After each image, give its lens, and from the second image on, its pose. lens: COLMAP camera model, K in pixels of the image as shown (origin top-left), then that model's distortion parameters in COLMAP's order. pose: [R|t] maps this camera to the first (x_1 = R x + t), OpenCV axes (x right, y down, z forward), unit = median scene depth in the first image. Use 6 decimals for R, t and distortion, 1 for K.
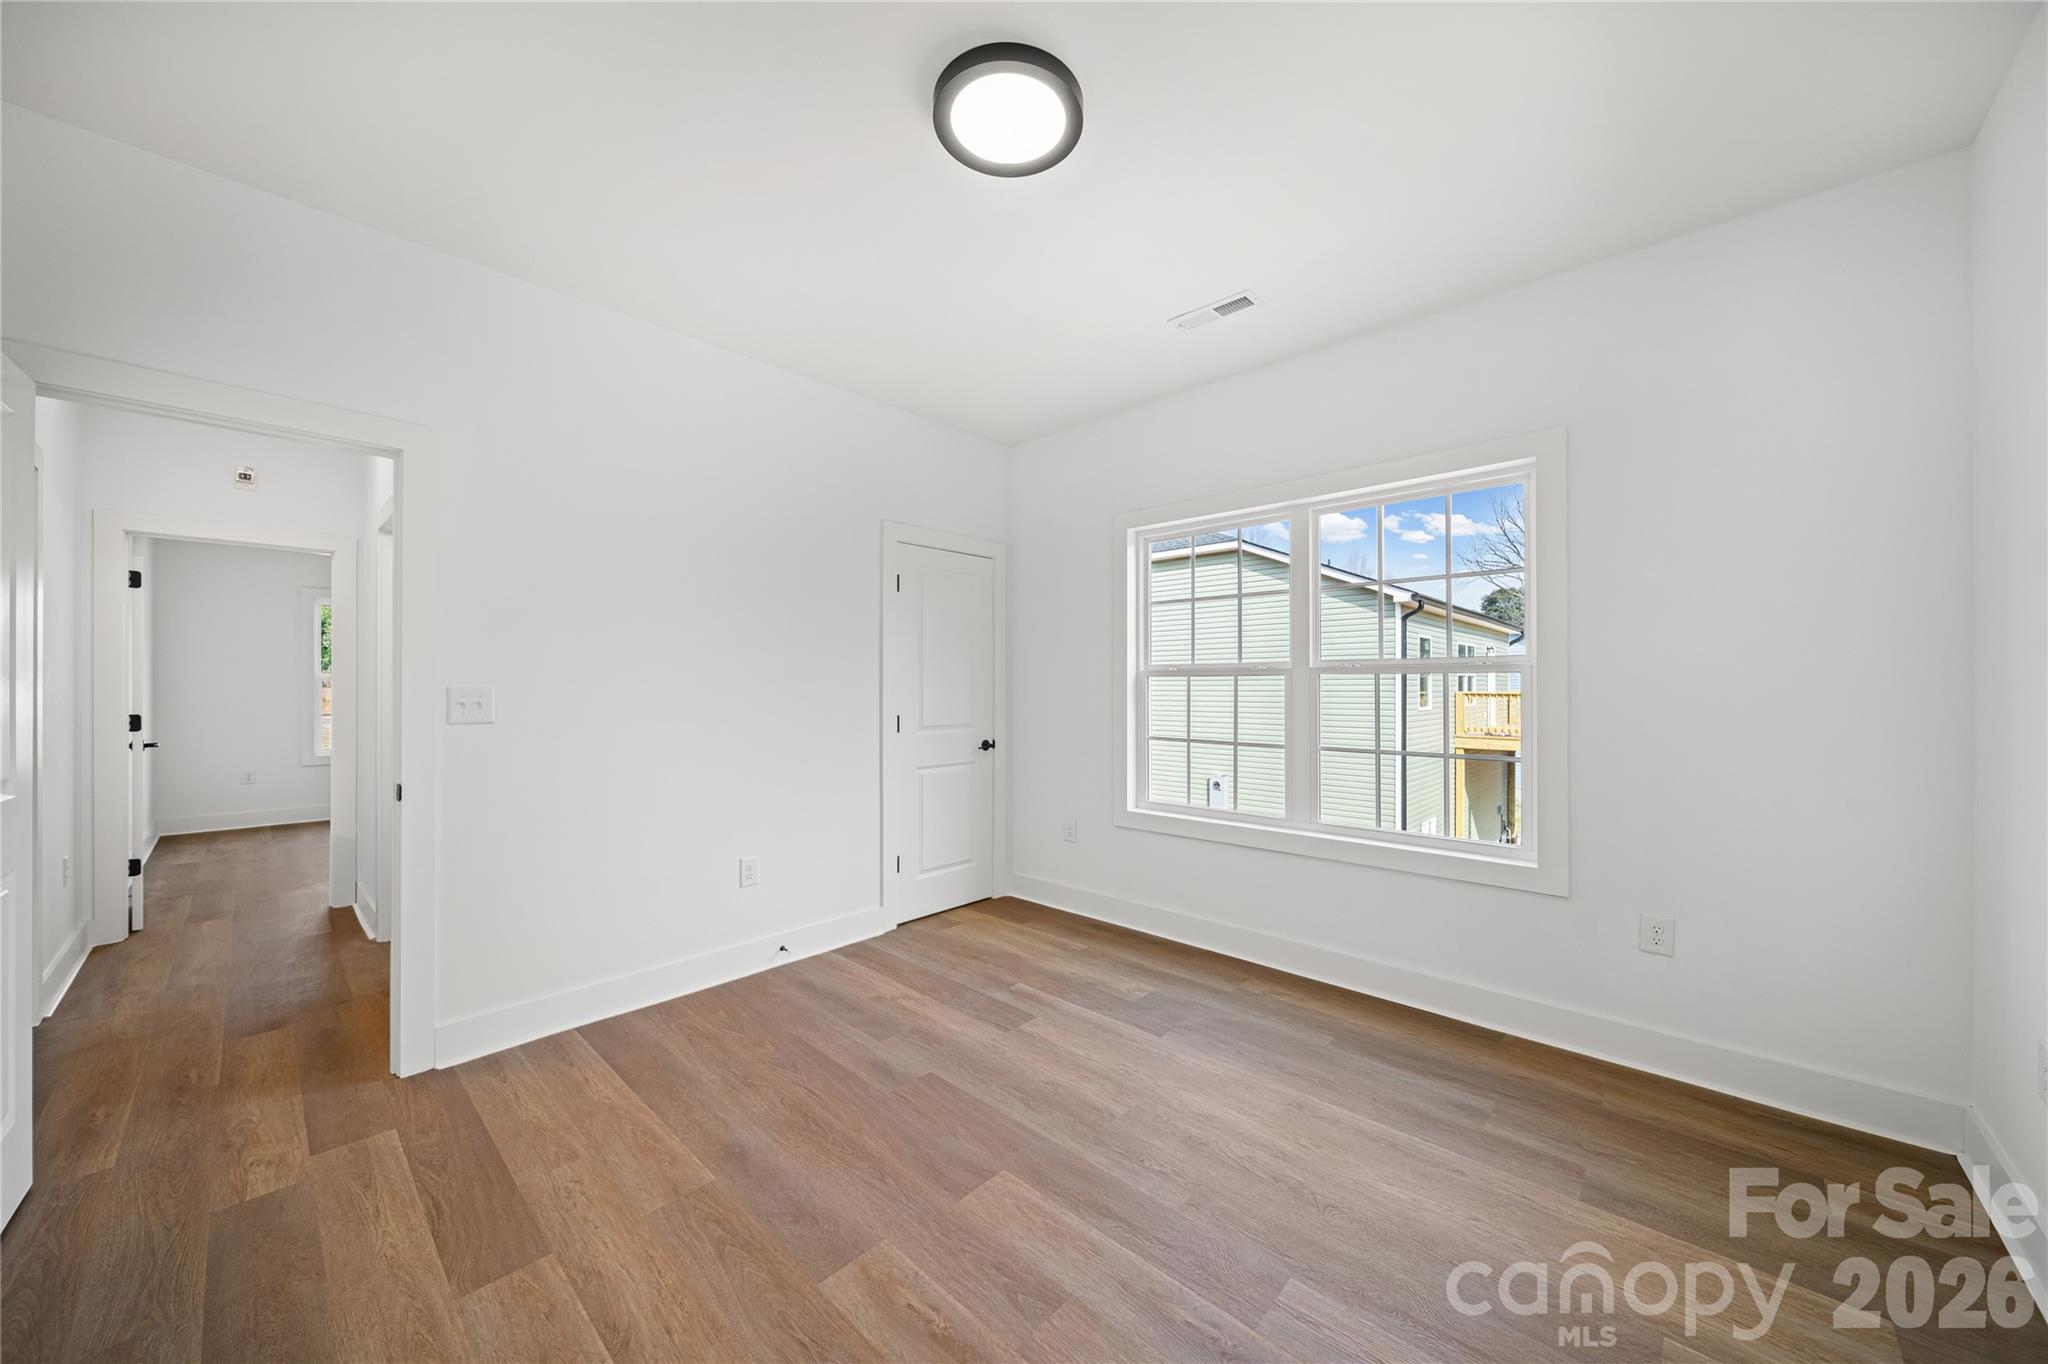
lens RADIAL K [[720.7, 0, 1024.1], [0, 720.7, 679.3], [0, 0, 1]] dist [0.020816, -0.005122]
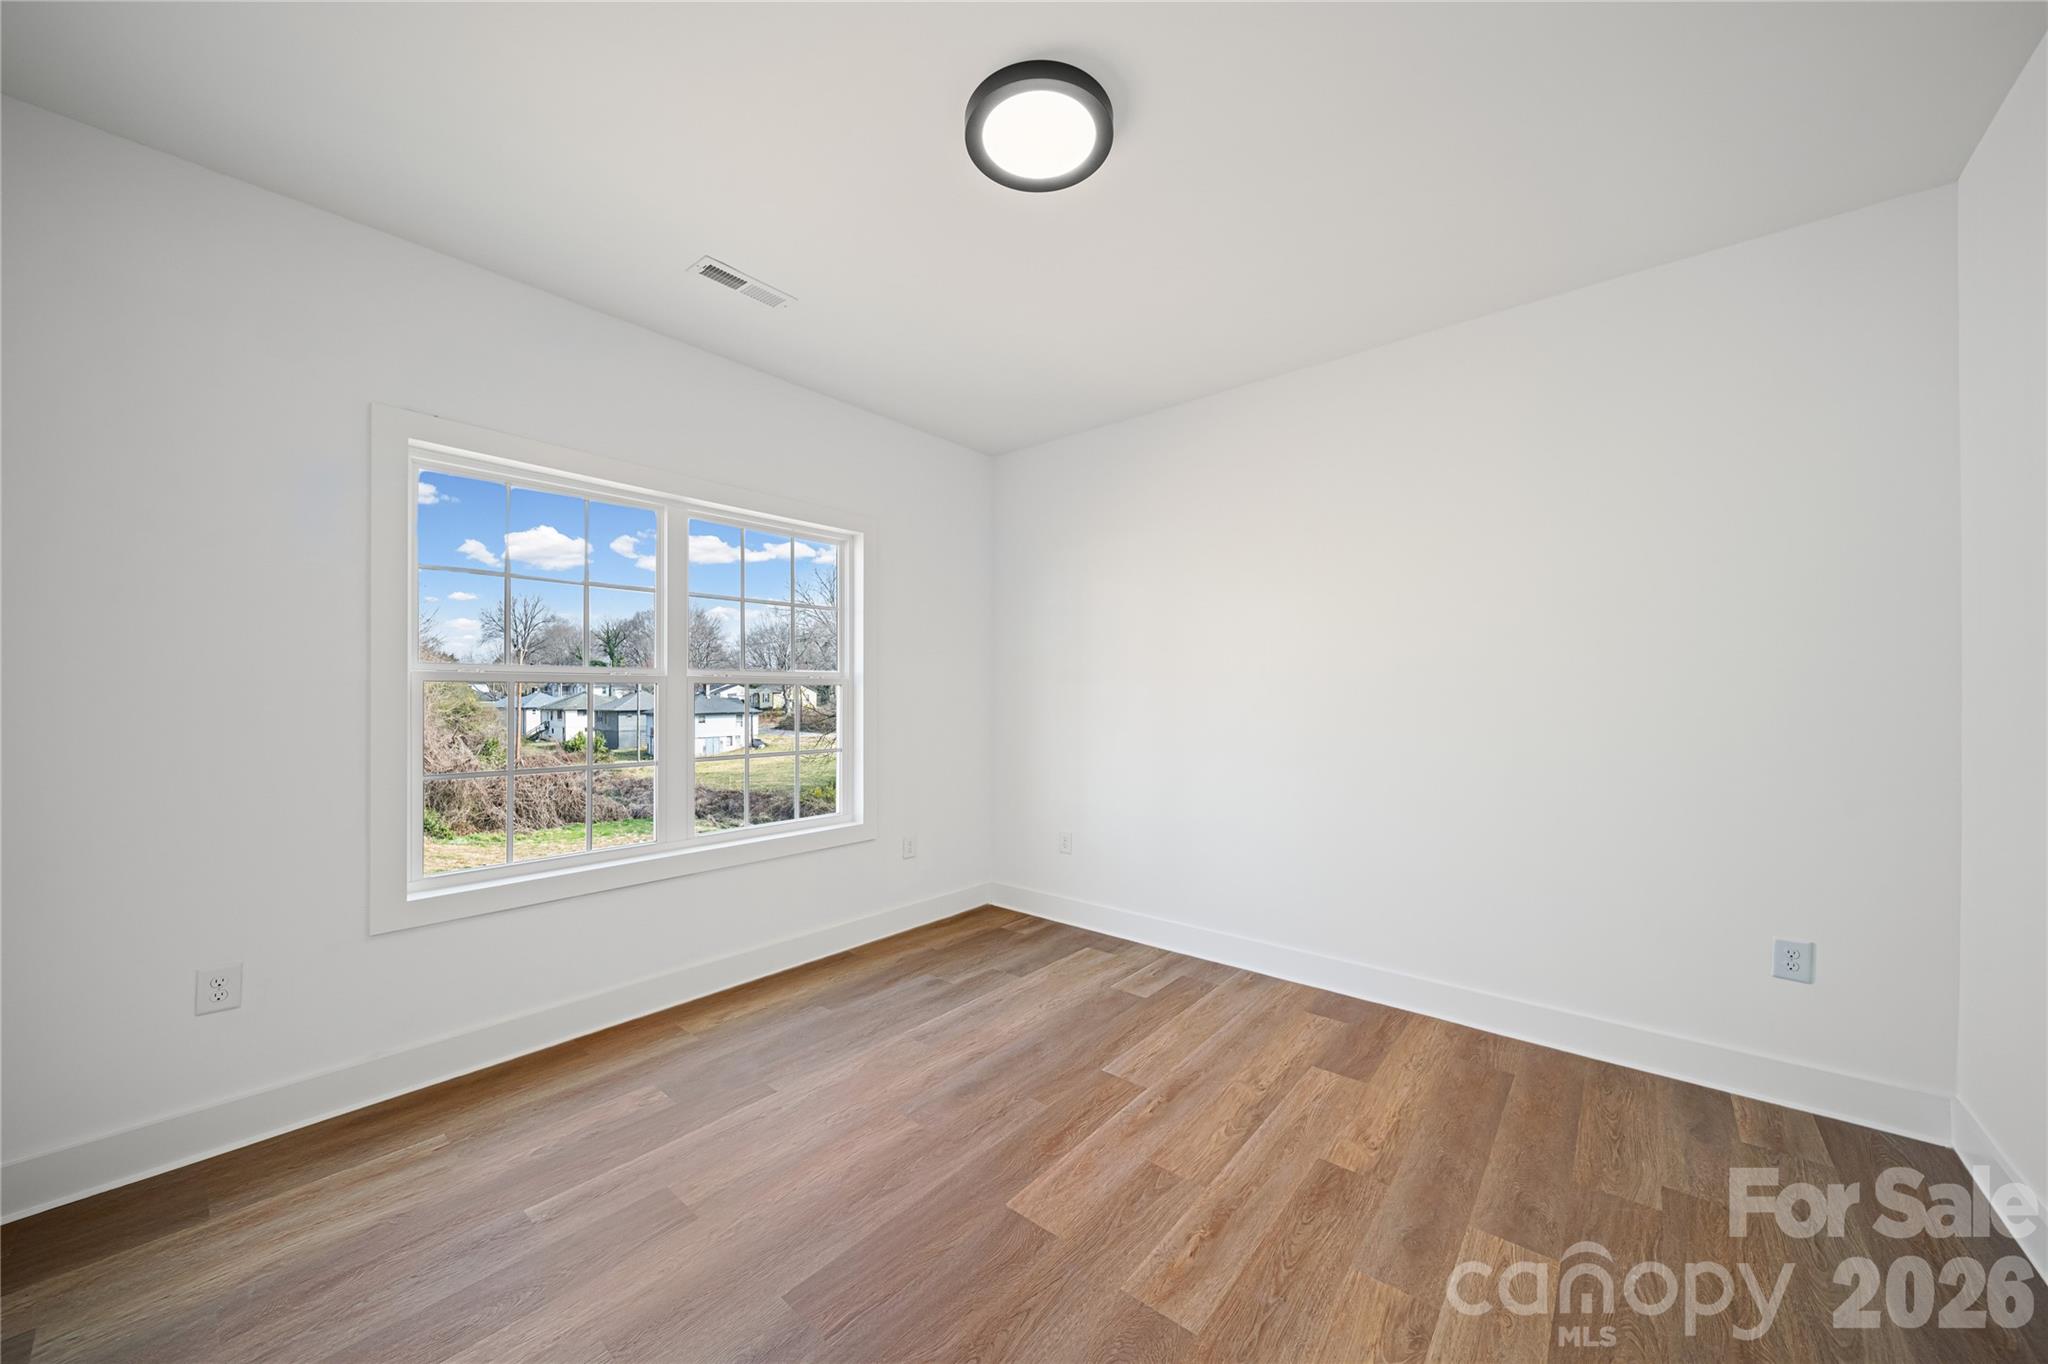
lens RADIAL K [[718.9, 0, 1028.9], [0, 718.9, 674.3], [0, 0, 1]] dist [0.004641, -0.000062]
pose [[-0.047984, 0.028894, 0.998430, -0.841897], [-0.004914, 0.999563, -0.029163, 0.017668], [-0.998836, -0.006306, -0.047821, 0.880189]]
